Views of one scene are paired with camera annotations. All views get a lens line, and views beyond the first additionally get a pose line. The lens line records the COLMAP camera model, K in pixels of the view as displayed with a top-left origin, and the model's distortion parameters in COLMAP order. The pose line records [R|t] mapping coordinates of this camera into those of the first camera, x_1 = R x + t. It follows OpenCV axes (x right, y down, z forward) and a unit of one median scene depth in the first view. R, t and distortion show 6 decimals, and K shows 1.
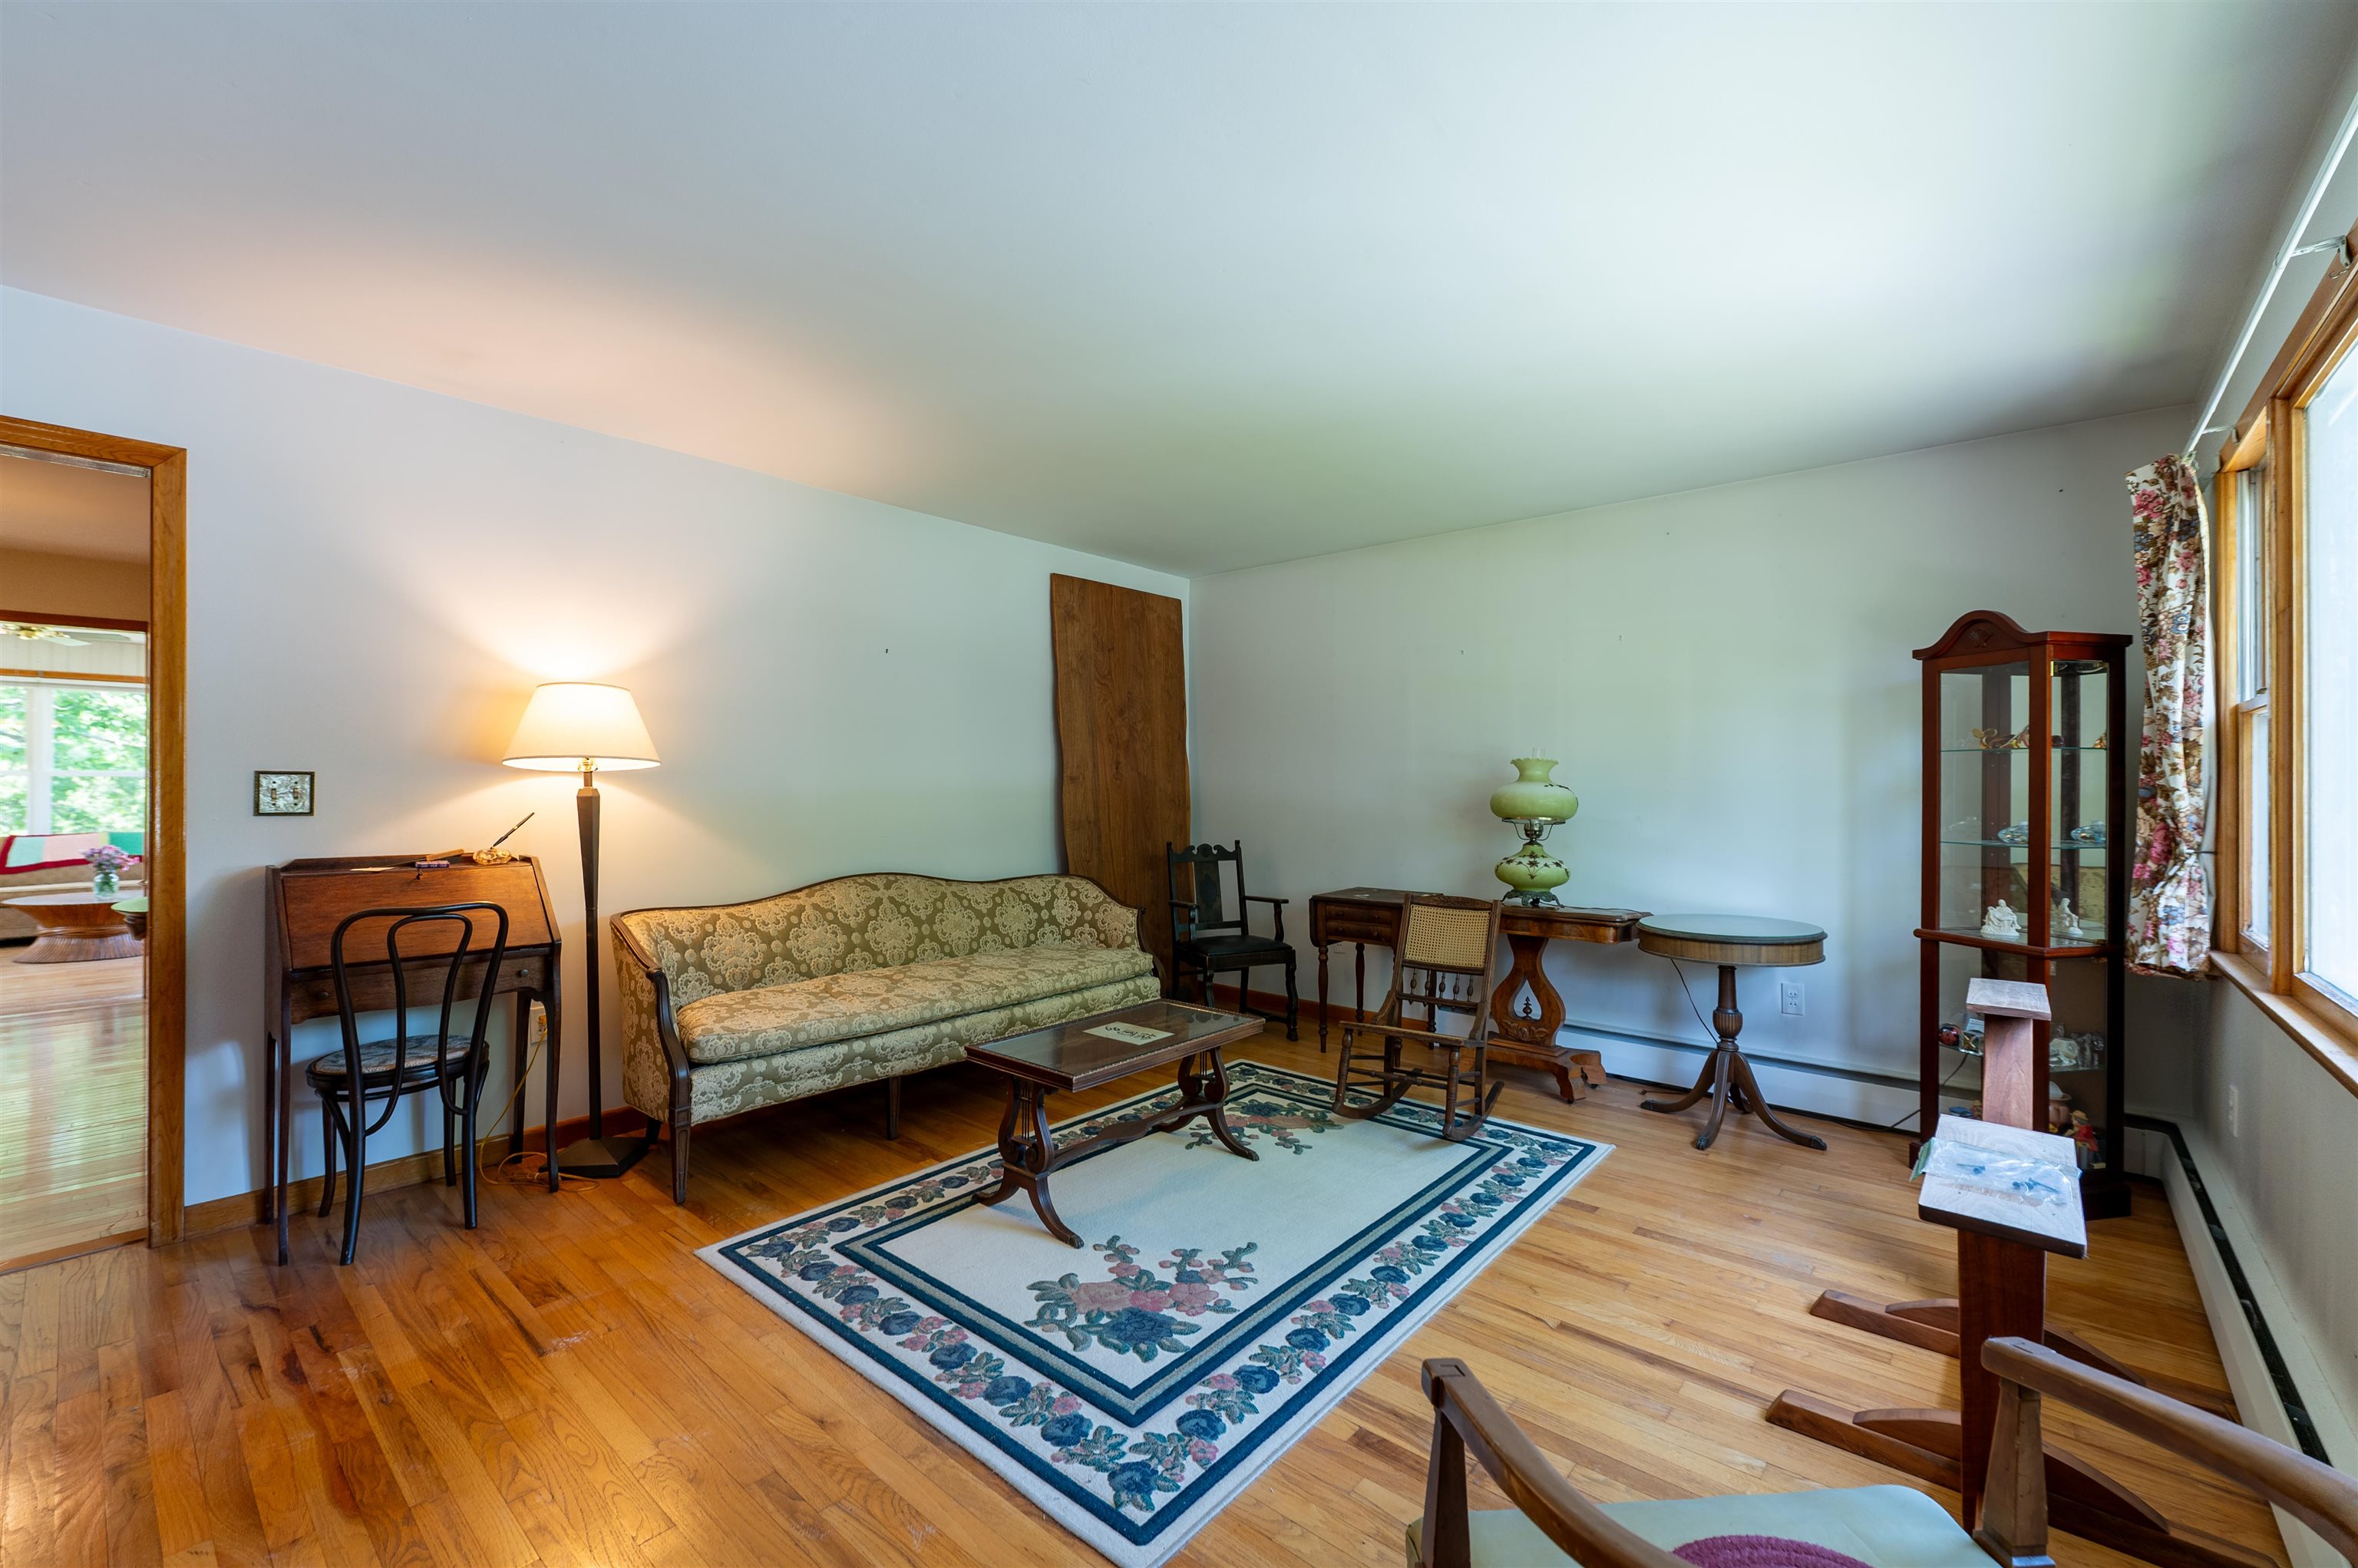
lens RADIAL K [[964.7, 0, 1181.5], [0, 964.7, 782.1], [0, 0, 1]] dist [-0.003168, -0.001392]
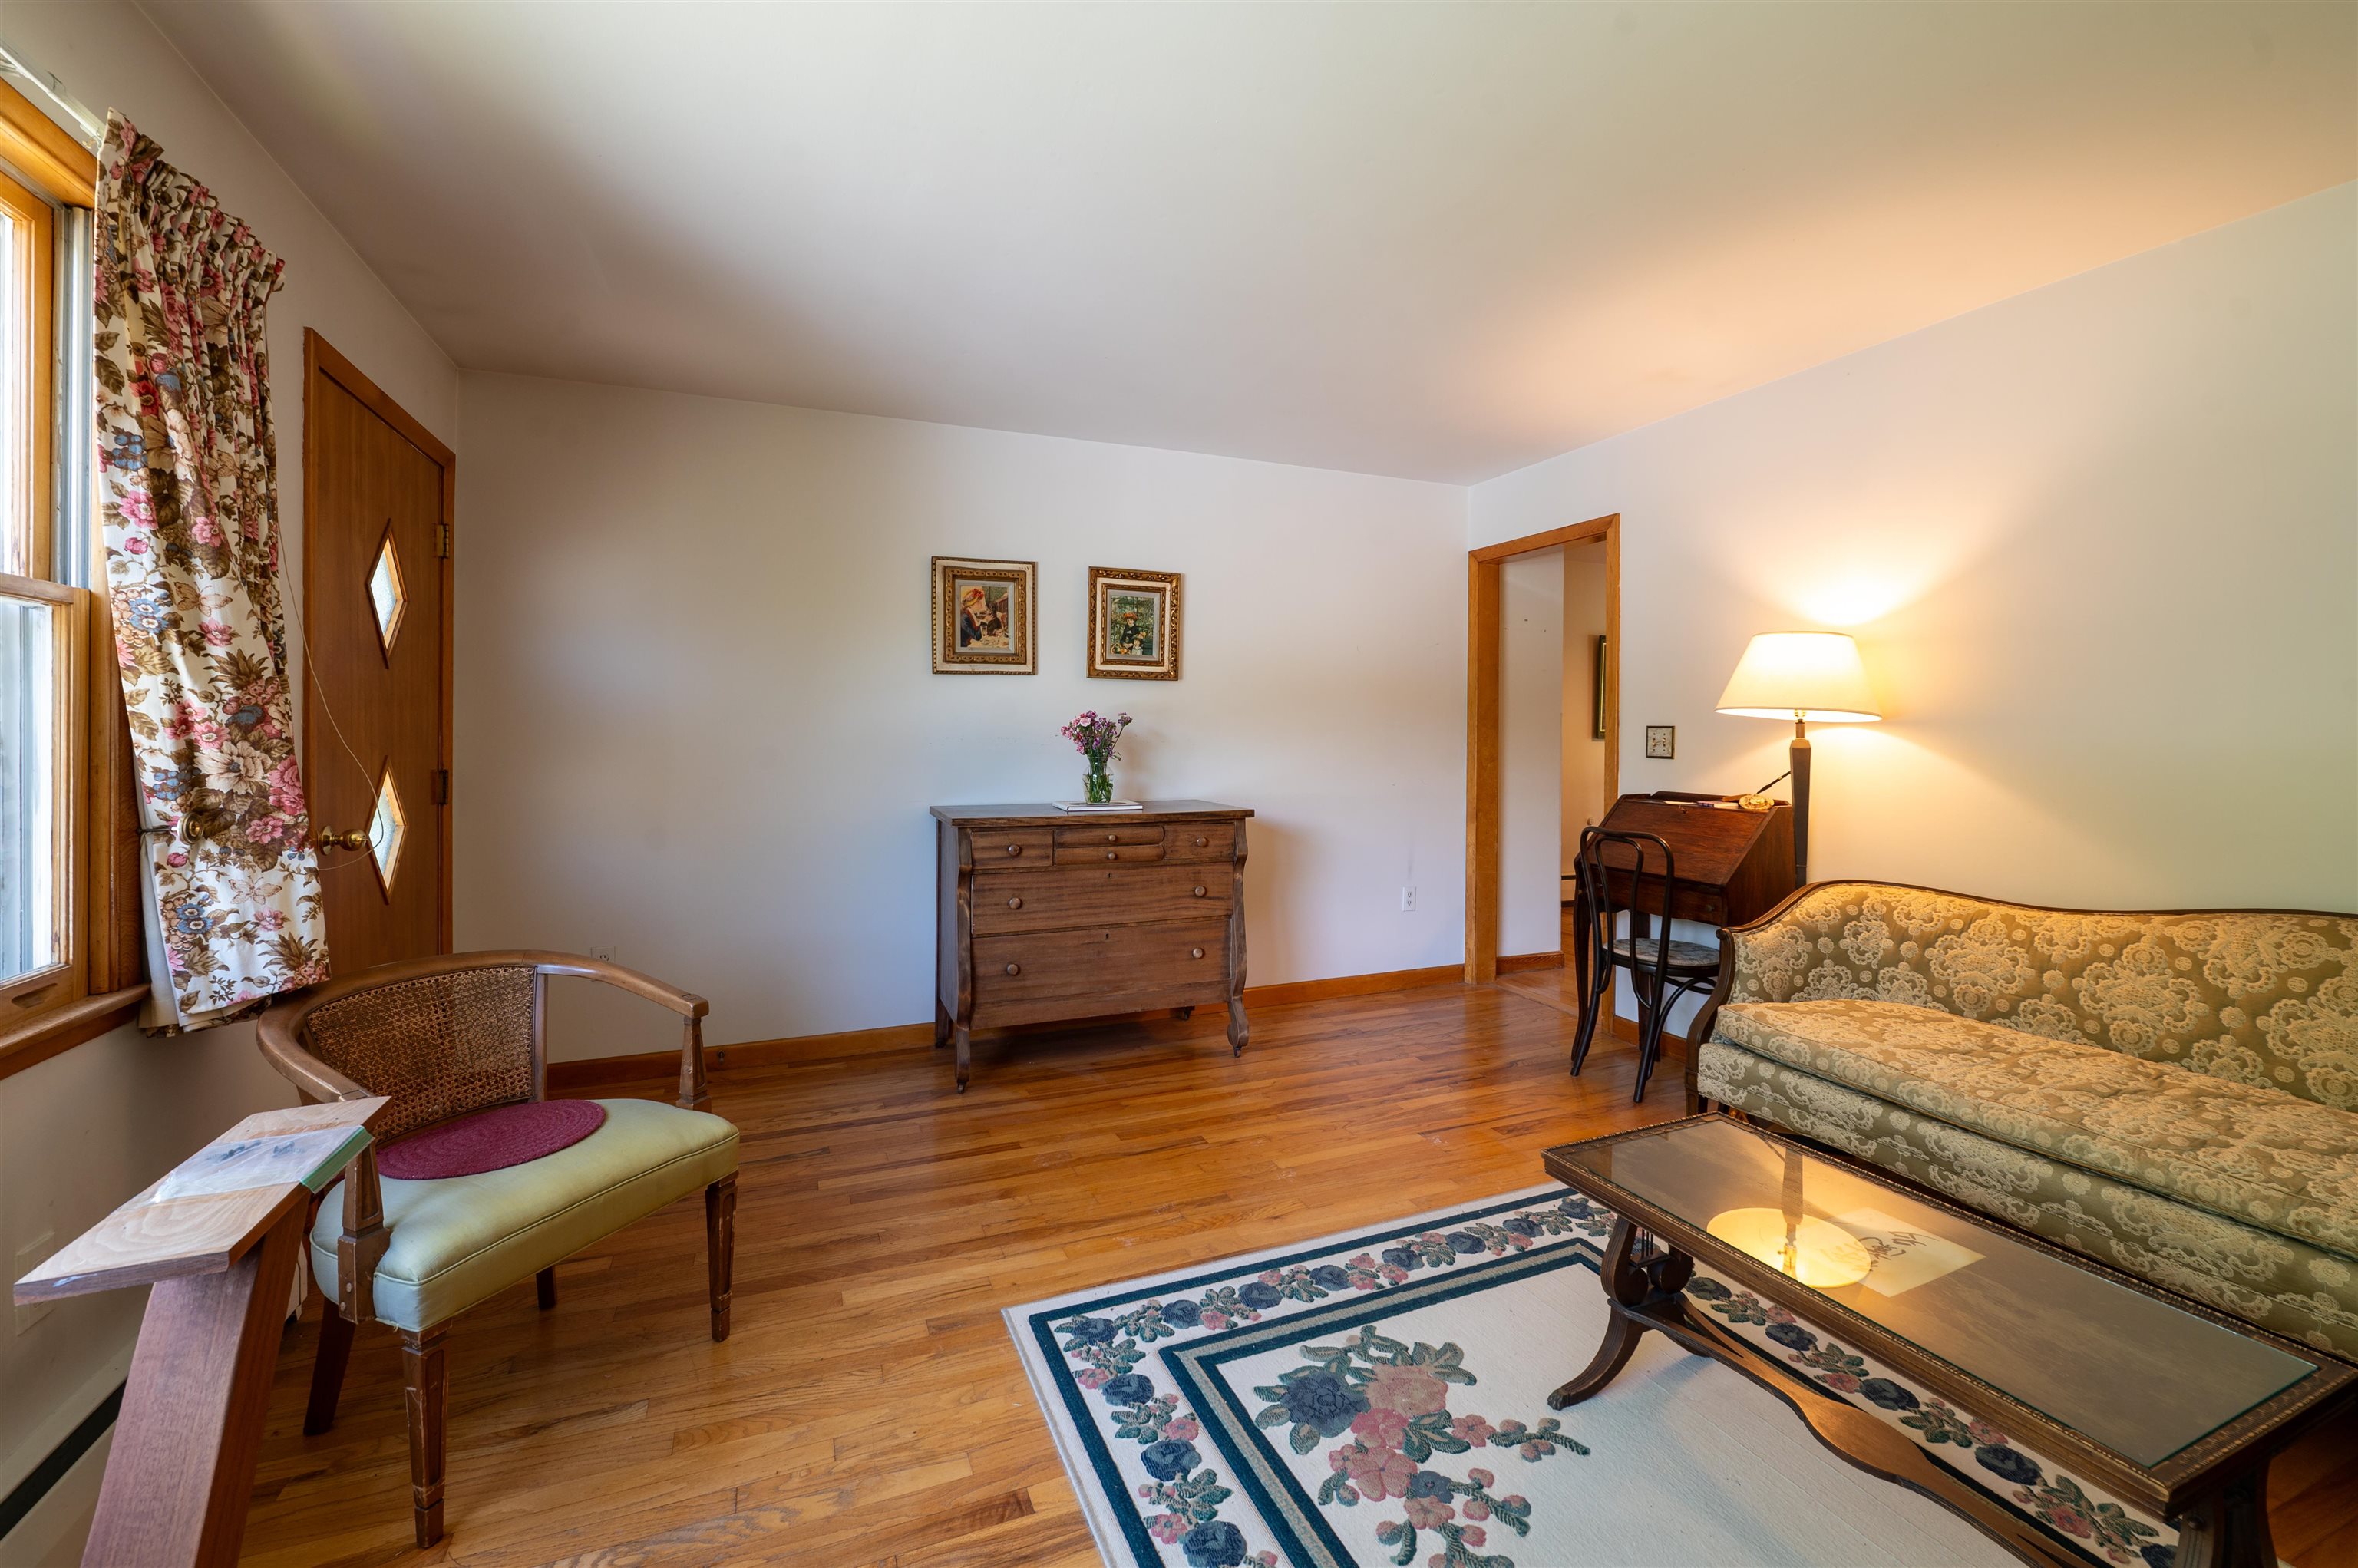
lens RADIAL K [[964.7, 0, 1187.3], [0, 964.7, 735.5], [0, 0, 1]] dist [-0.003168, -0.001392]
pose [[-0.440900, -0.001839, -0.897554, 0.713728], [-0.003089, 0.999995, -0.000532, 0.005945], [0.897551, 0.002538, -0.440904, 1.216566]]
